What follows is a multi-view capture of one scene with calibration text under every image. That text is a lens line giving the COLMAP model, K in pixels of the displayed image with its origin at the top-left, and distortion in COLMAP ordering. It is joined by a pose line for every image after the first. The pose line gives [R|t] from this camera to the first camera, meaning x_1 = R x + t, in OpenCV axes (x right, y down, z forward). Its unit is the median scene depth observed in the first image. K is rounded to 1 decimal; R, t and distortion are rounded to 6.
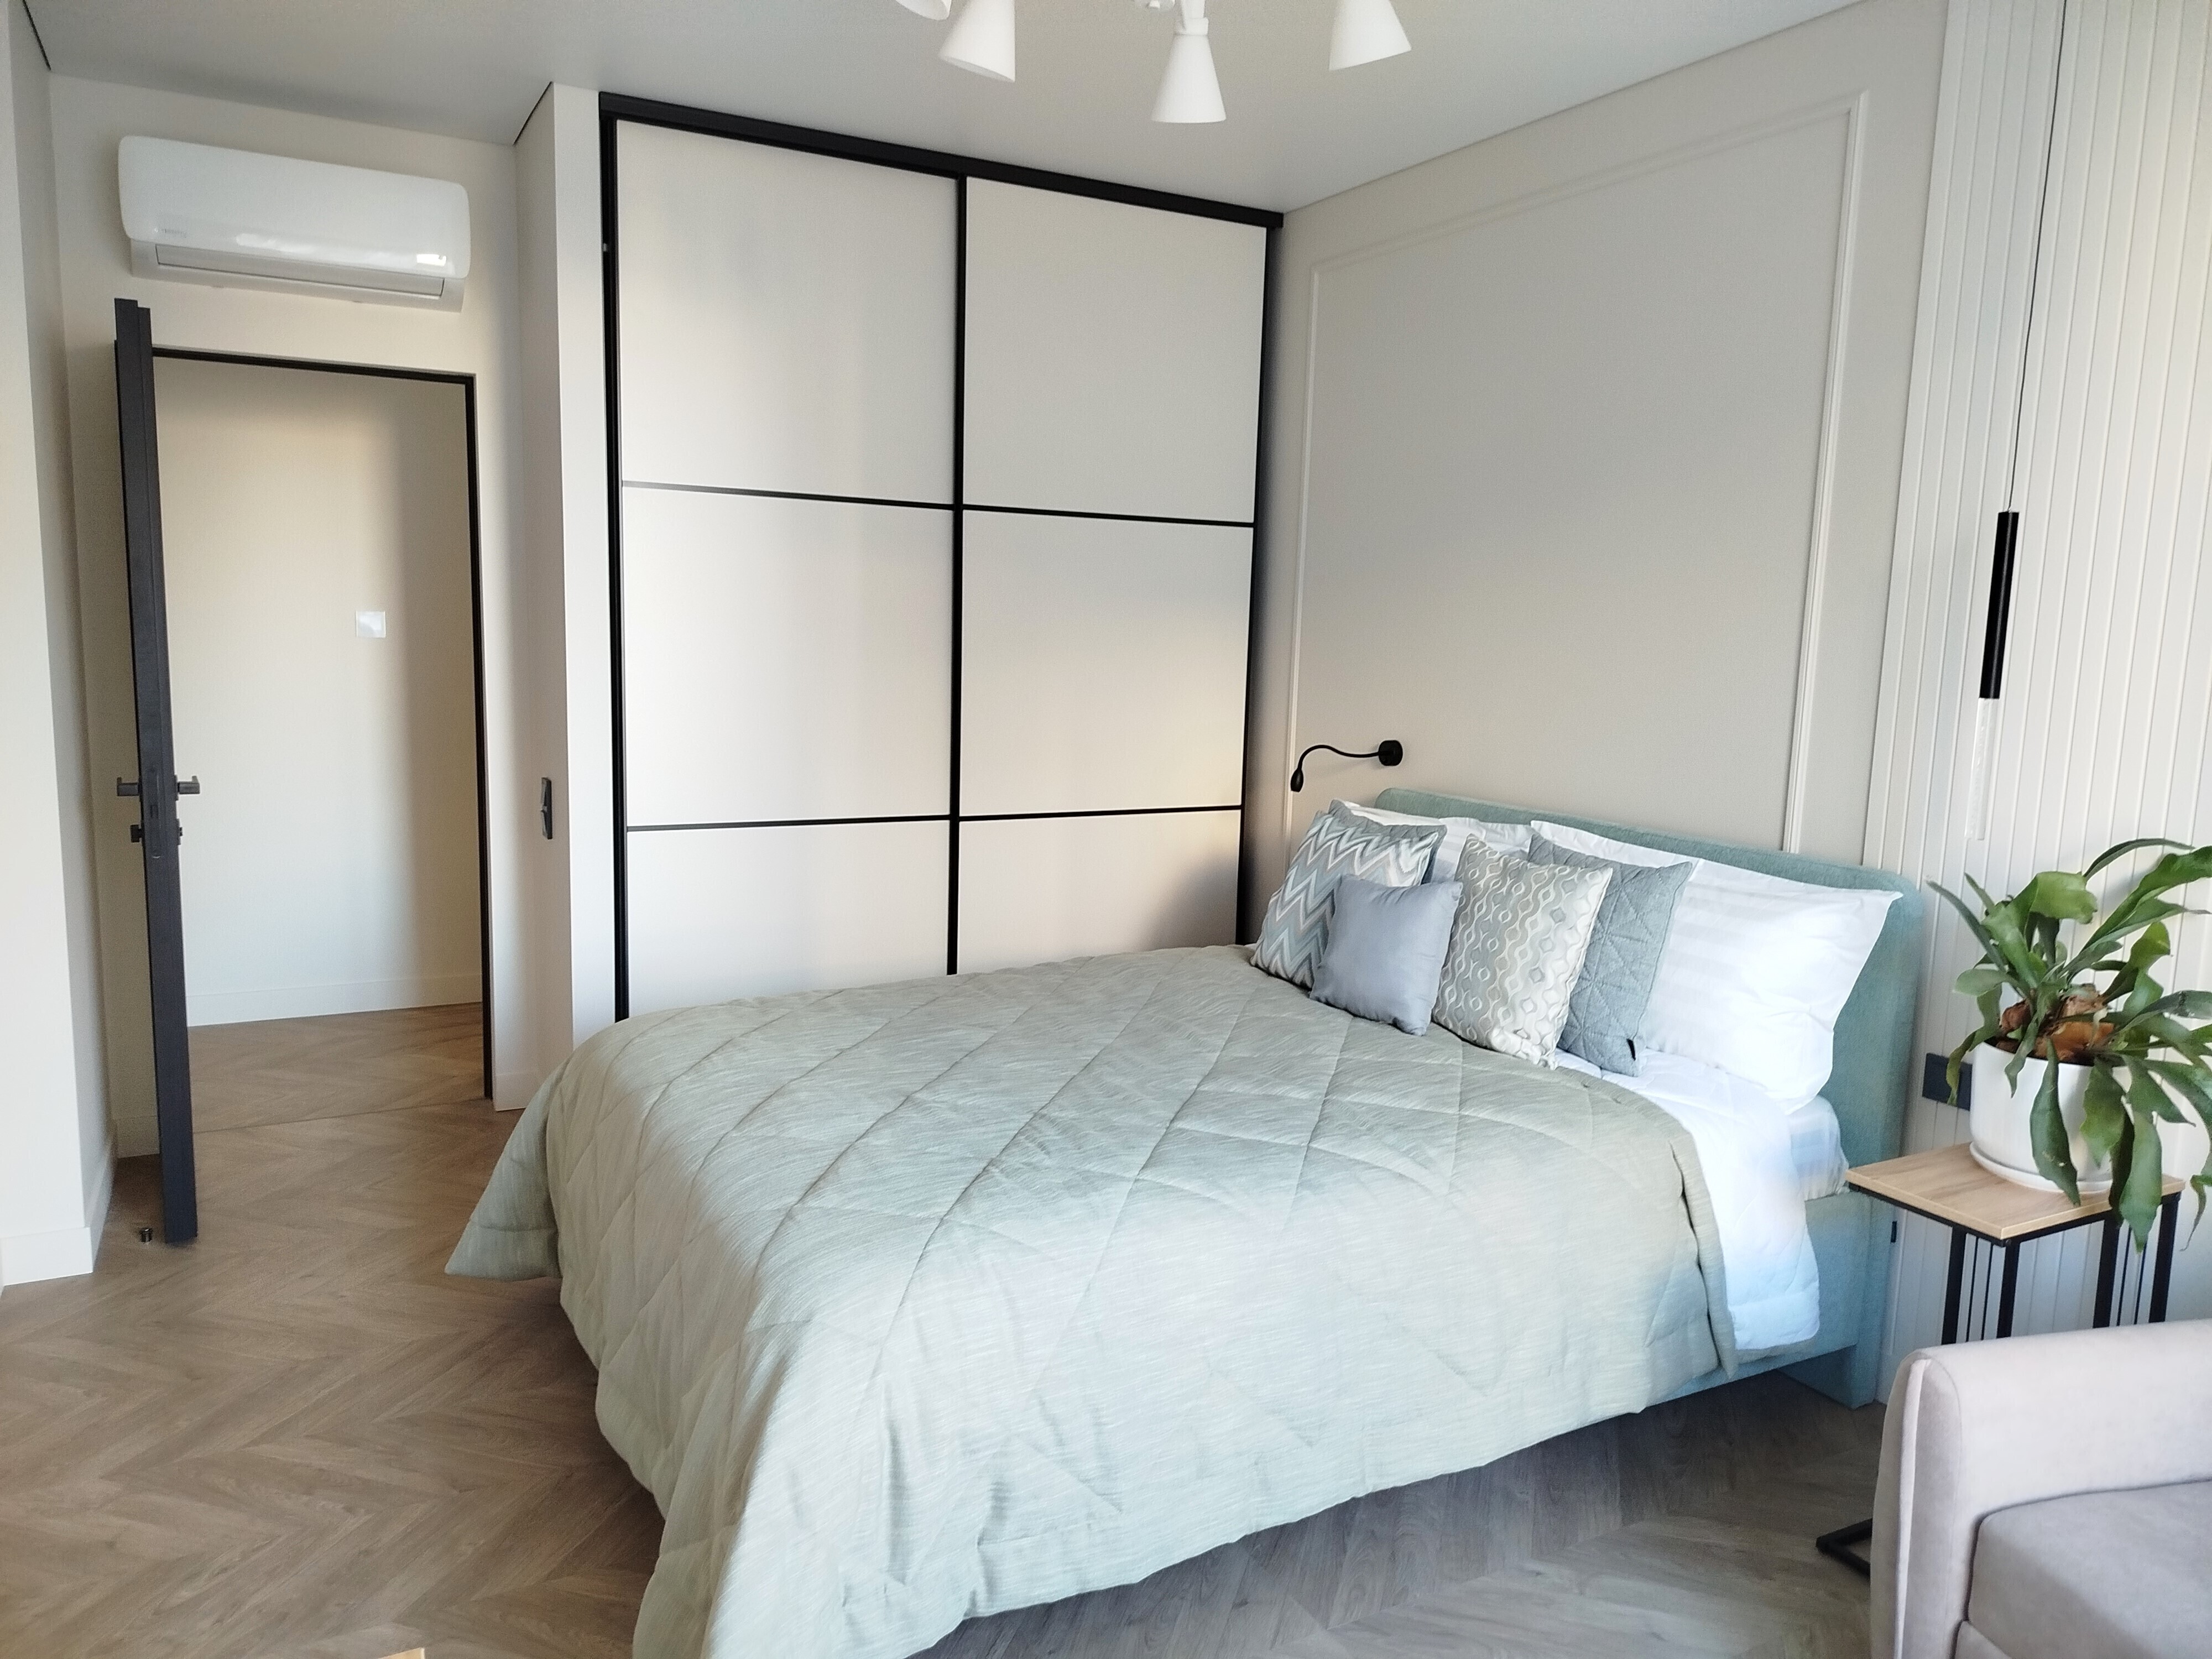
lens RADIAL K [[1568.9, 0, 1101.7], [0, 1568.9, 830.9], [0, 0, 1]] dist [0.051408, -0.063935]
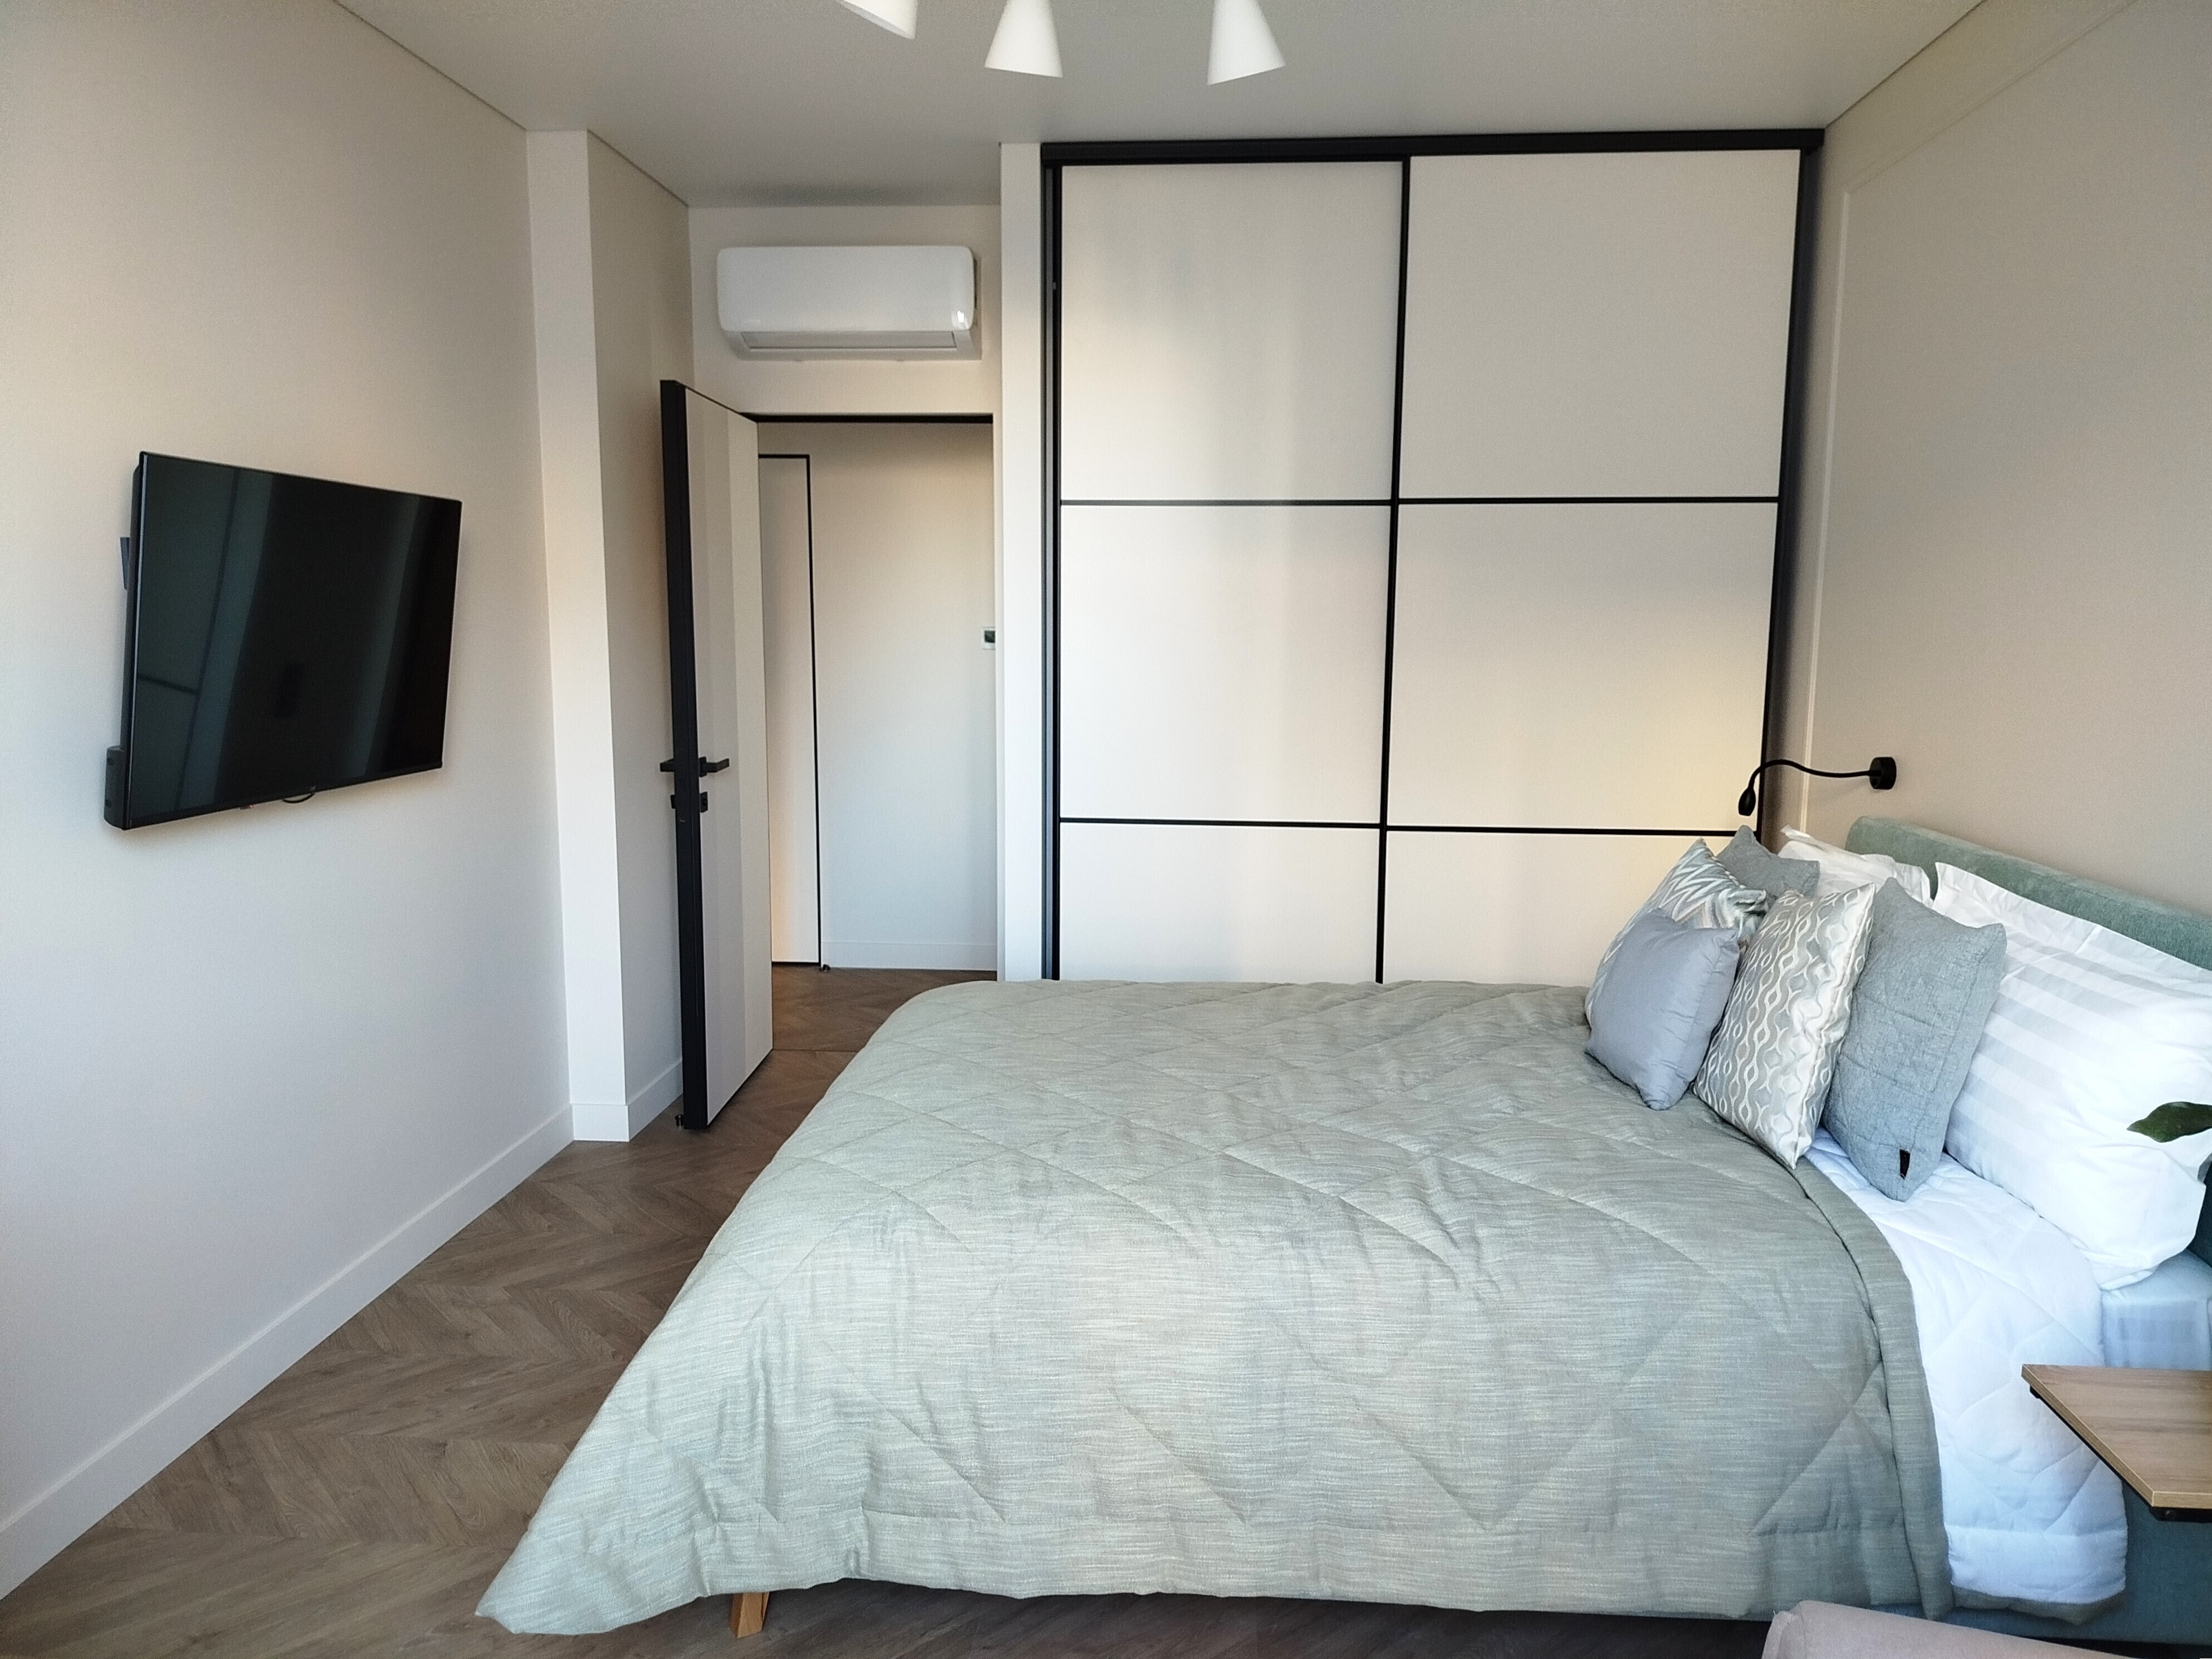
lens RADIAL K [[1581.4, 0, 1118.2], [0, 1581.4, 829.5], [0, 0, 1]] dist [0.049680, -0.073963]
pose [[0.836232, 0.051940, -0.545910, 0.464112], [-0.057615, 0.998316, 0.006727, -0.005946], [0.545340, 0.025827, 0.837817, 0.158631]]
